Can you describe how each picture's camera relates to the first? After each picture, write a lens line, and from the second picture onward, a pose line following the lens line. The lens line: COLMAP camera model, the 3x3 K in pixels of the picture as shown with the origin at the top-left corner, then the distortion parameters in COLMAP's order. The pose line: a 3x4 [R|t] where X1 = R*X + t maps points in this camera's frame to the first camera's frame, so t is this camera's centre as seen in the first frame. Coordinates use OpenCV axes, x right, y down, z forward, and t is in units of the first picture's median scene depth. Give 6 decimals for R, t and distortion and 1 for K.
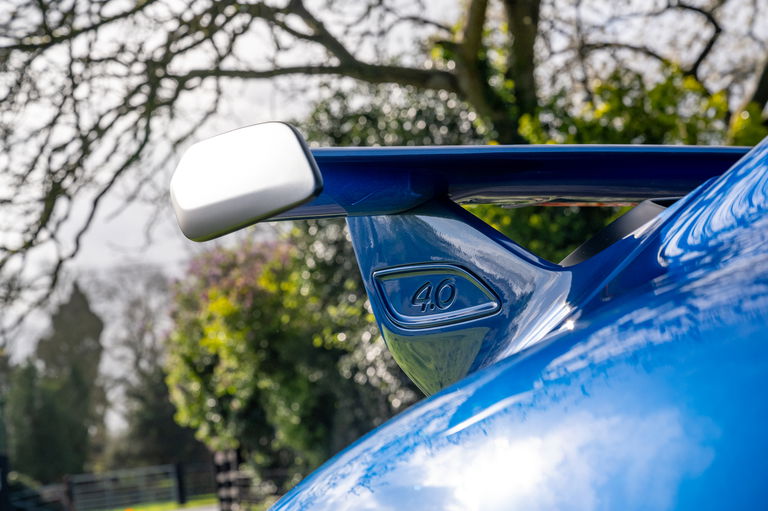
lens RADIAL K [[1532.9, 0, 384.0], [0, 1532.9, 255.5], [0, 0, 1]] dist [0.011331, -0.099027]
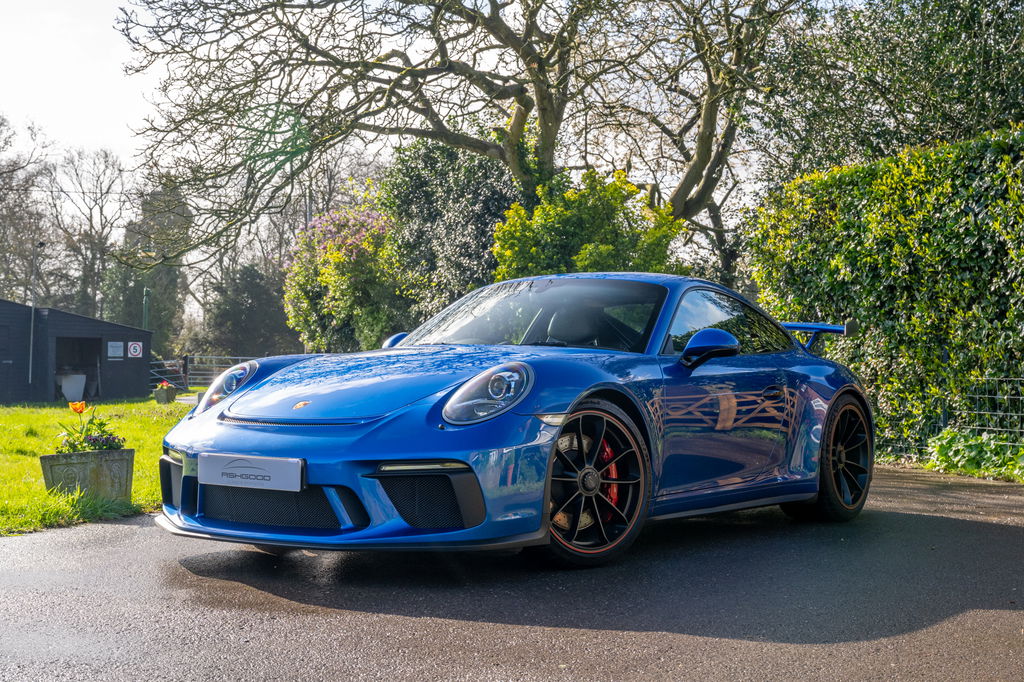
lens RADIAL K [[1417.2, 0, 512.0], [0, 1417.2, 341.0], [0, 0, 1]] dist [-0.004804, -0.032221]
pose [[0.988940, 0.138803, 0.052269, 0.002952], [-0.143448, 0.984672, 0.099220, -0.045876], [-0.037696, -0.105620, 0.993692, -0.367127]]
